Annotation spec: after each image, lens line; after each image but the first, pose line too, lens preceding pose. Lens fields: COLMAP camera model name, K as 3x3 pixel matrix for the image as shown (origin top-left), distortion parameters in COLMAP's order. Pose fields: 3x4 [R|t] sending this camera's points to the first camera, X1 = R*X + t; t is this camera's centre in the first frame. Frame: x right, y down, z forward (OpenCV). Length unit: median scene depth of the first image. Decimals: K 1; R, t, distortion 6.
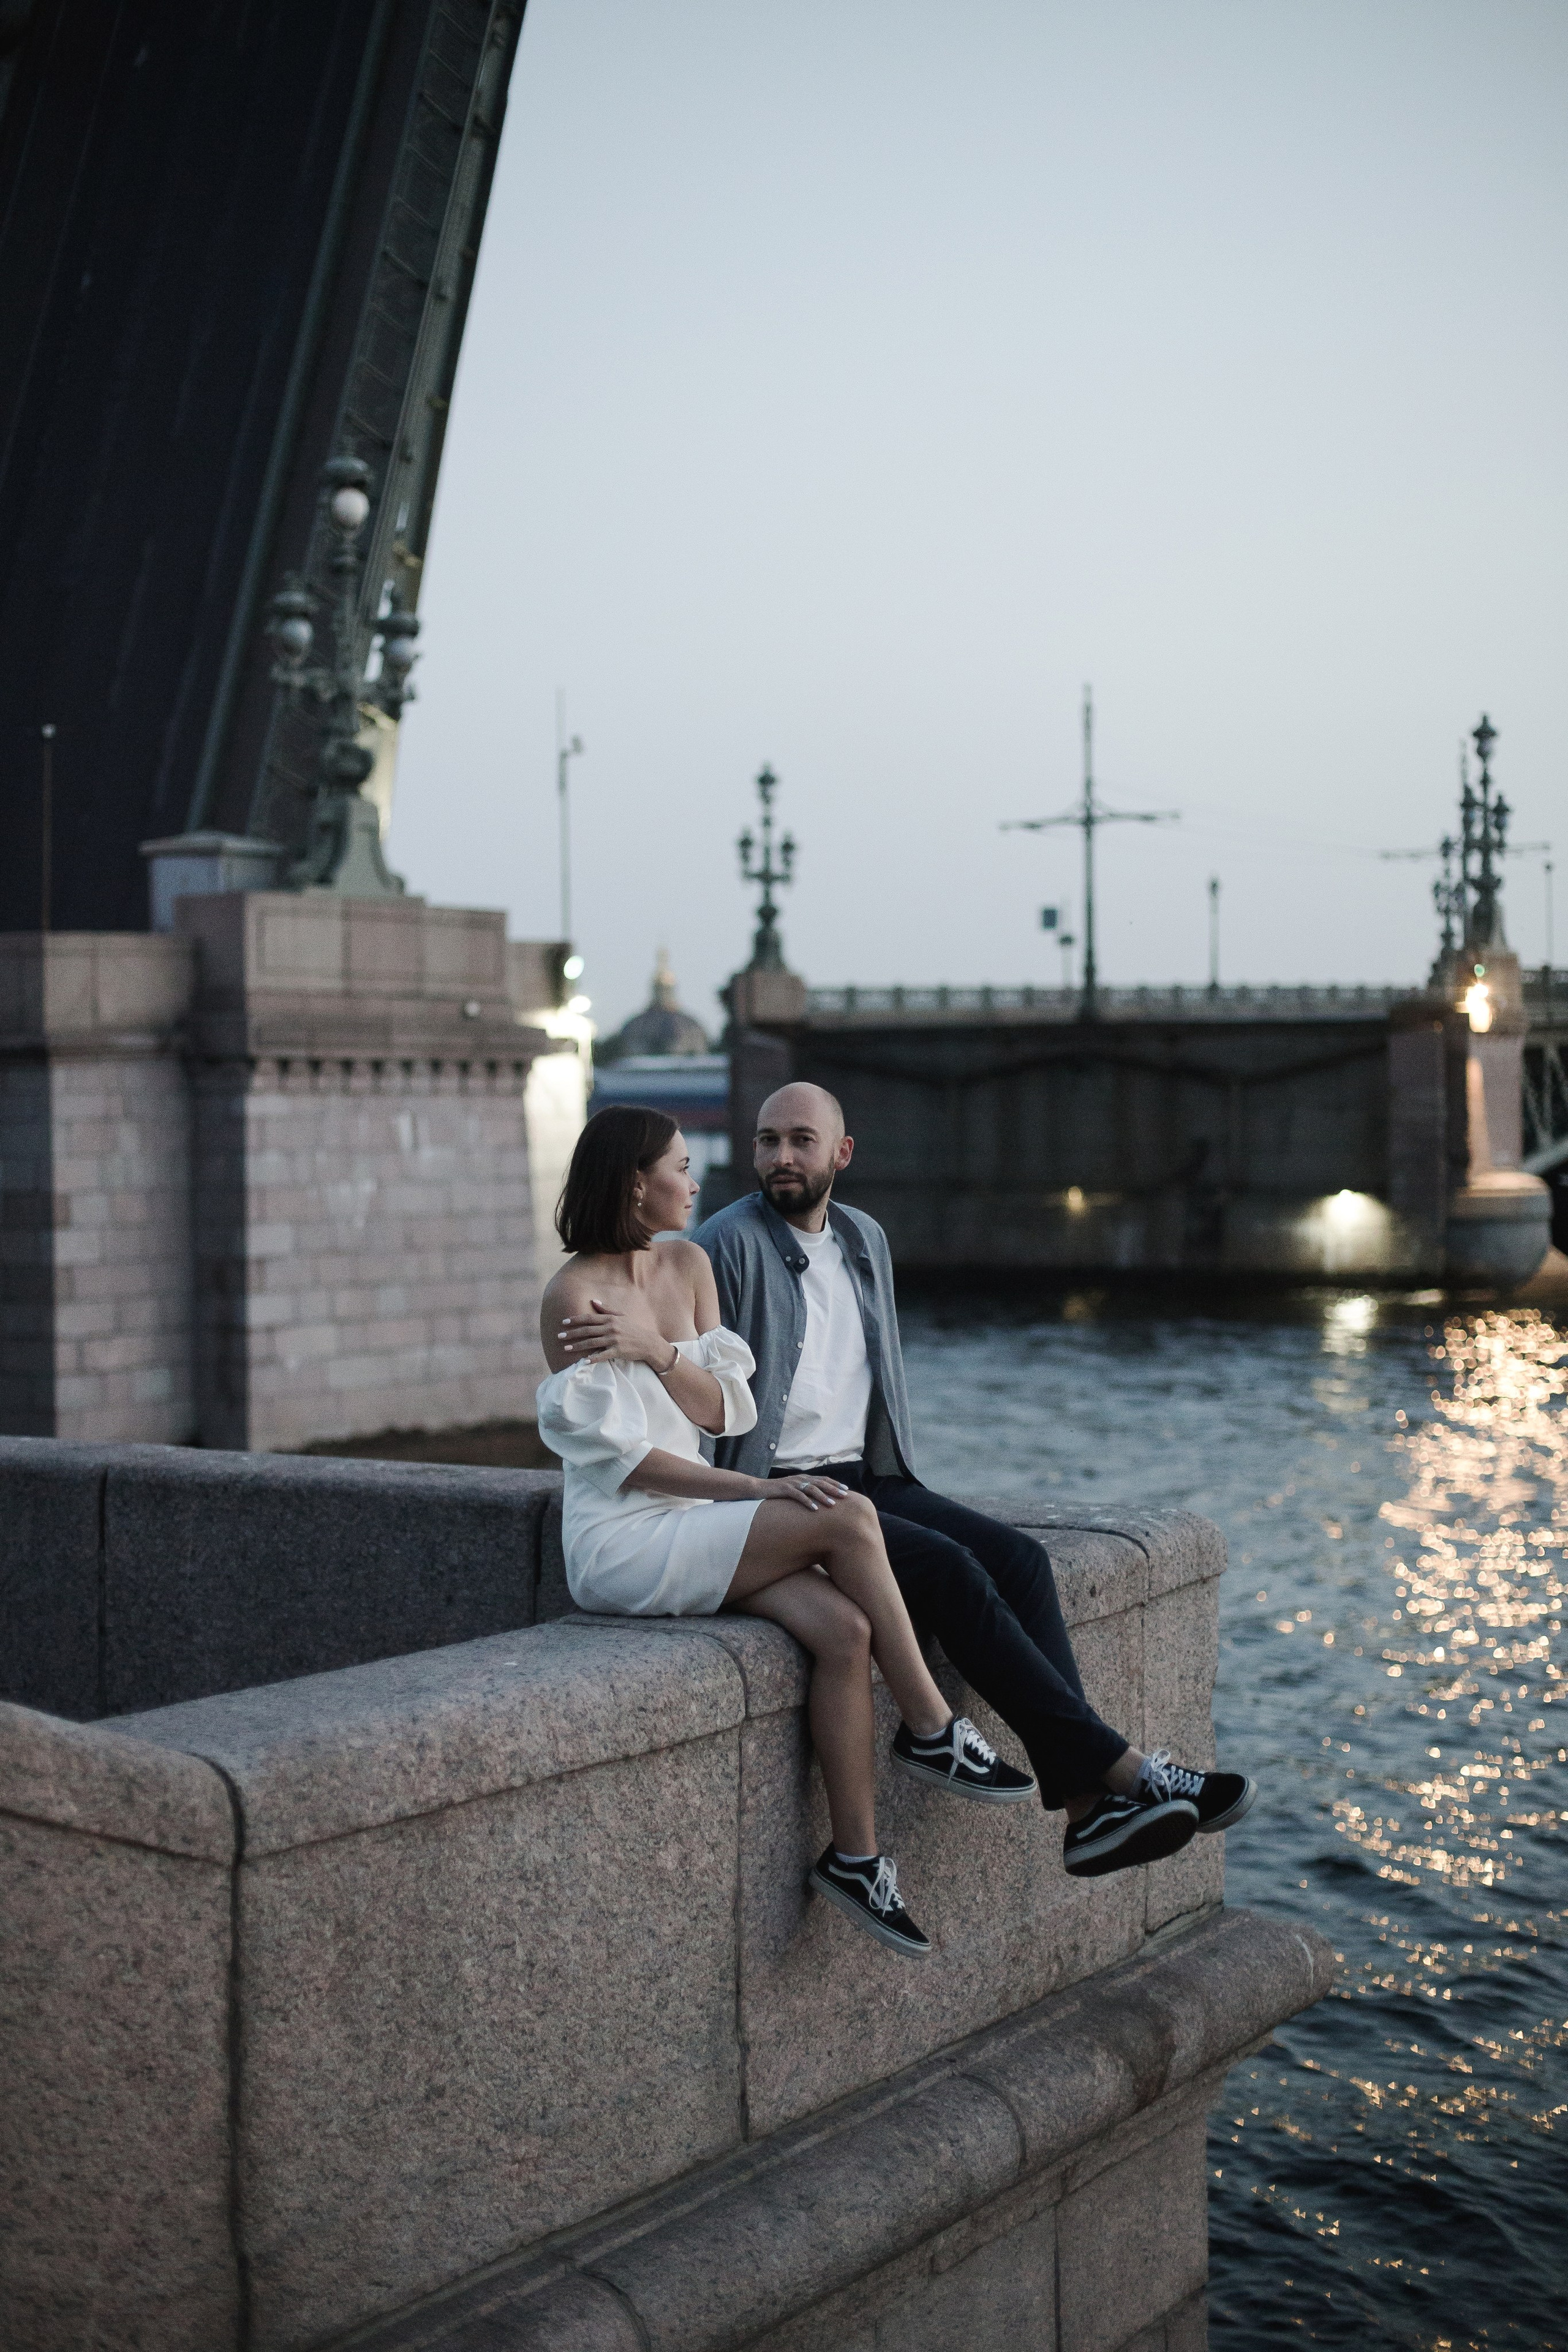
lens RADIAL K [[3404.5, 0, 785.8], [0, 3404.5, 1167.6], [0, 0, 1]] dist [-0.143043, 0.147130]
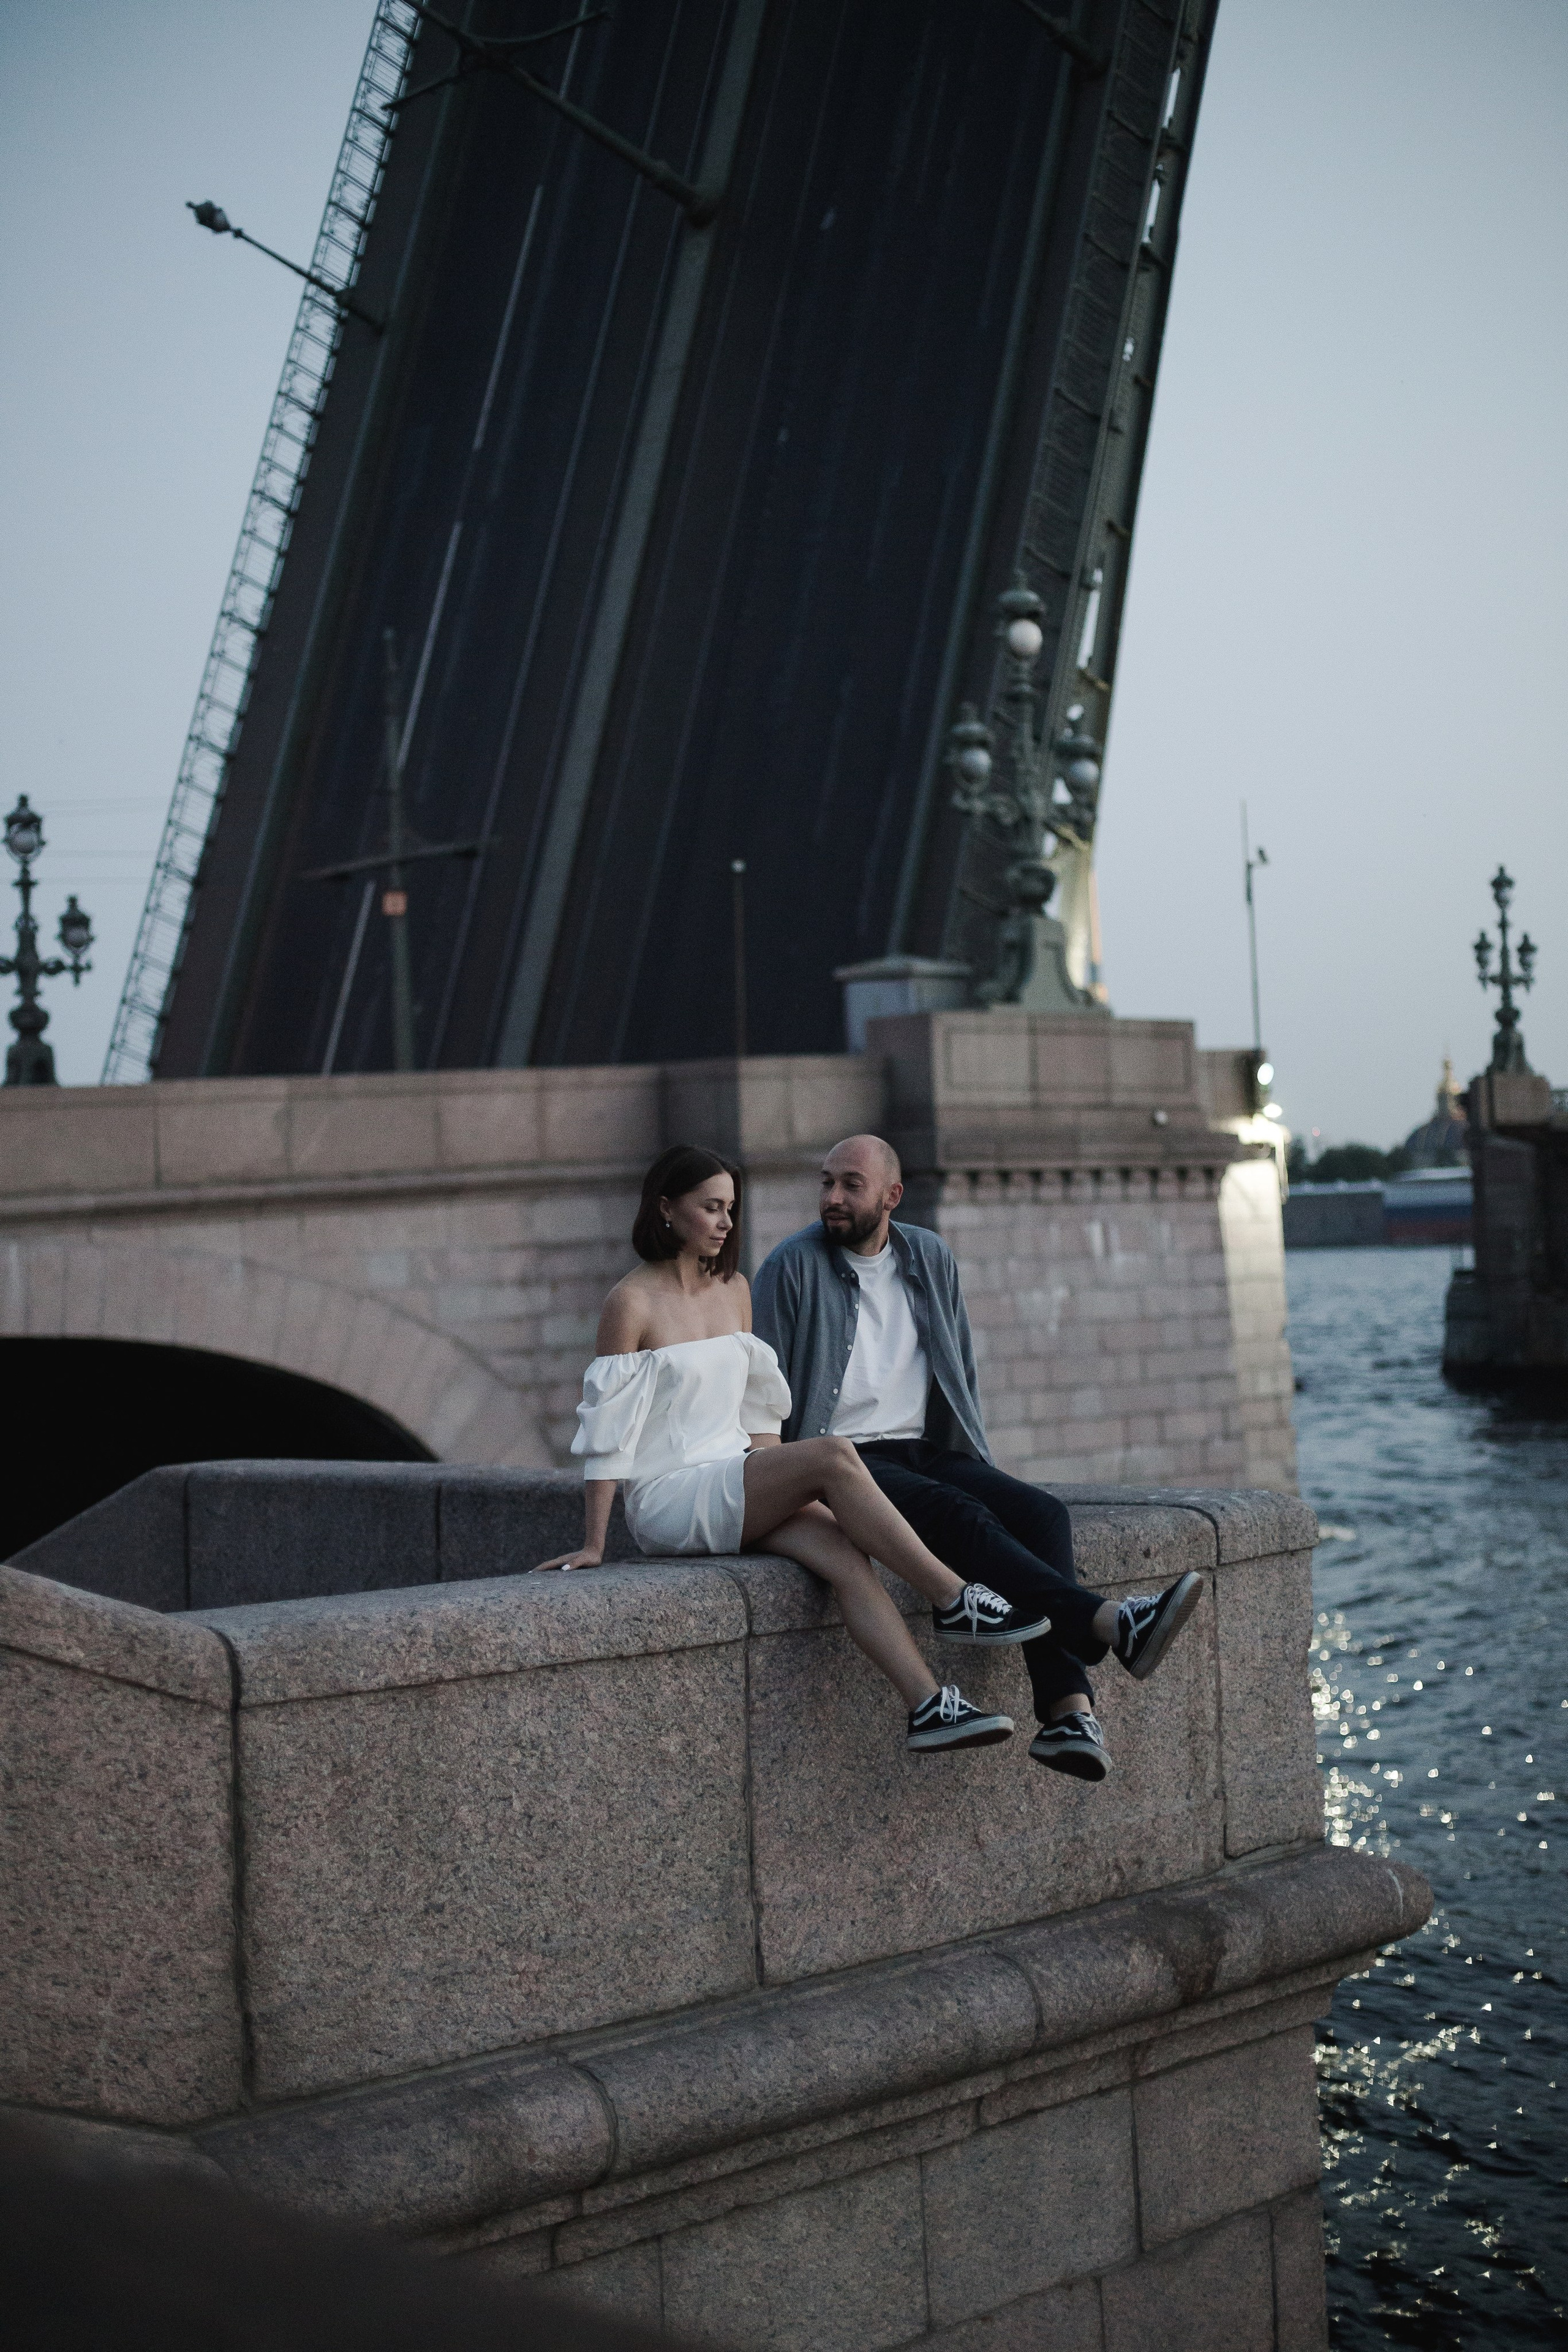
lens RADIAL K [[3400.7, 0, 784.0], [0, 3400.7, 1171.8], [0, 0, 1]] dist [-0.144254, 0.149630]
pose [[0.972741, -0.031561, -0.229737, 0.269648], [0.023749, 0.999044, -0.036690, 0.038286], [0.230676, 0.030233, 0.972561, -0.180987]]
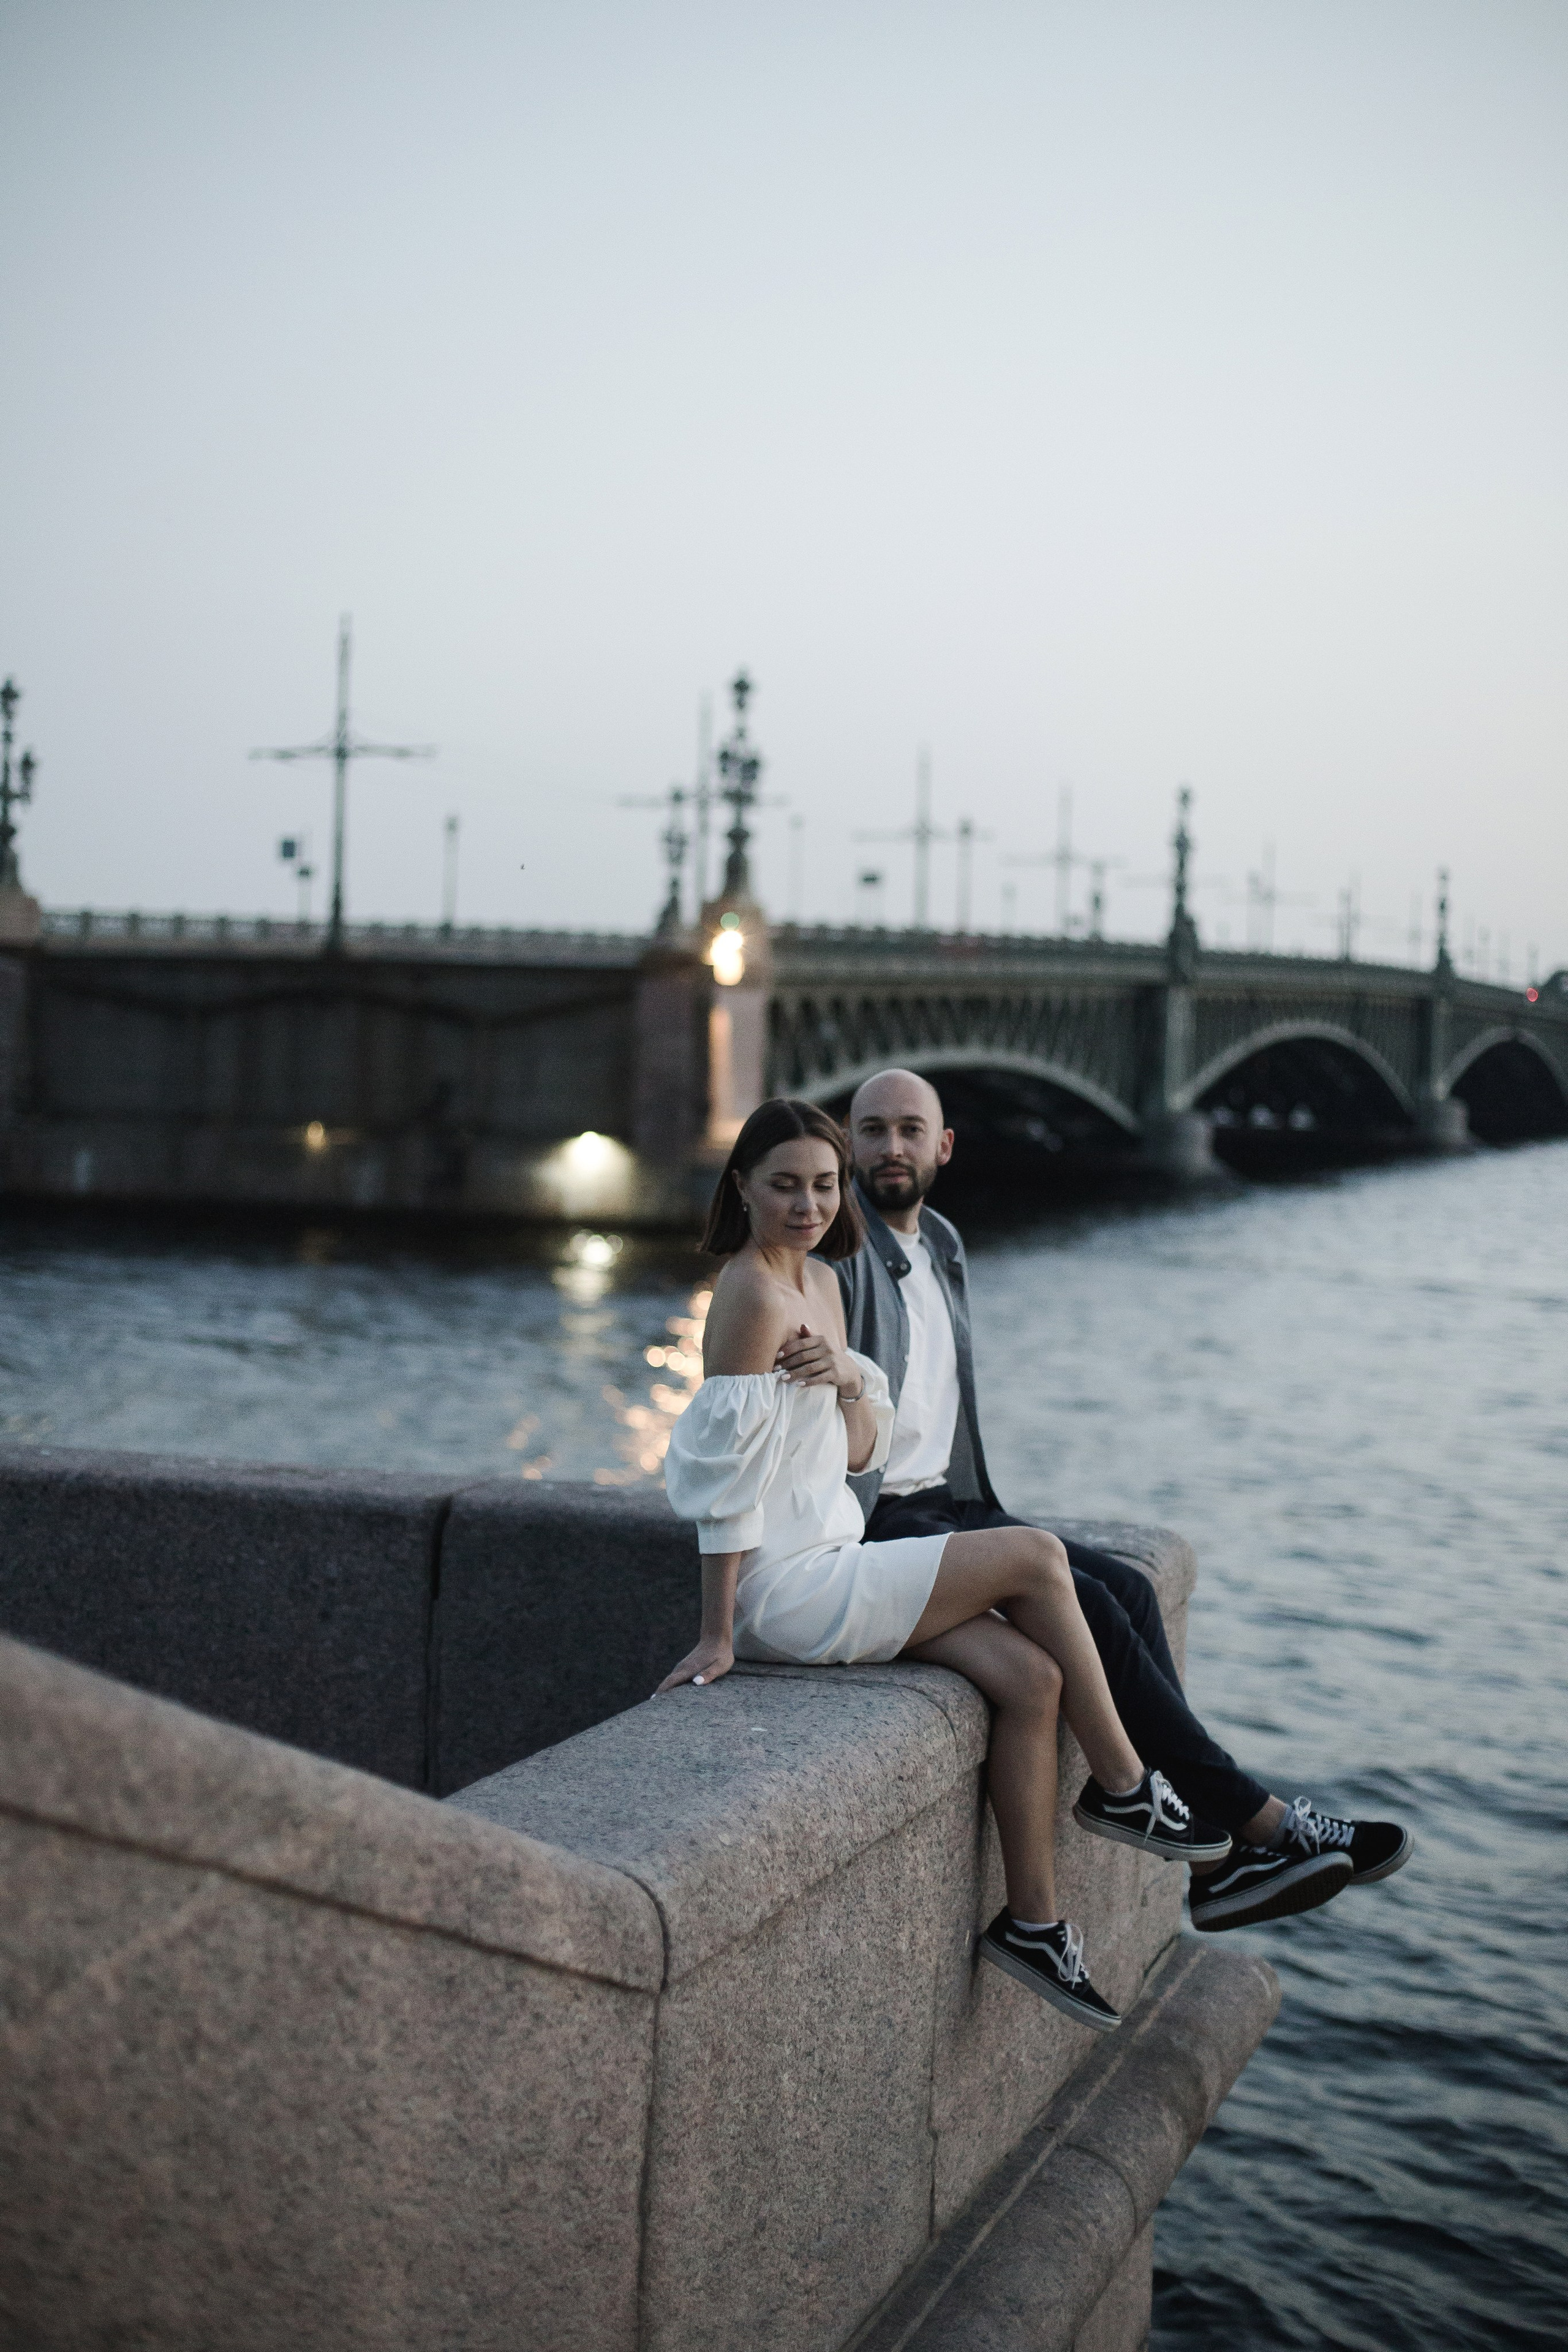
lens RADIAL K [[3410.2, 0, 786.8], [0, 3410.2, 1173.1], [0, 0, 1]] dist [-0.138977, 0.092855]
pose [[0.971276, 0.027716, 0.236337, -0.258867], [-0.032594, 0.999328, 0.016758, -0.013161], [-0.235714, -0.023980, 0.971527, 0.122172]]
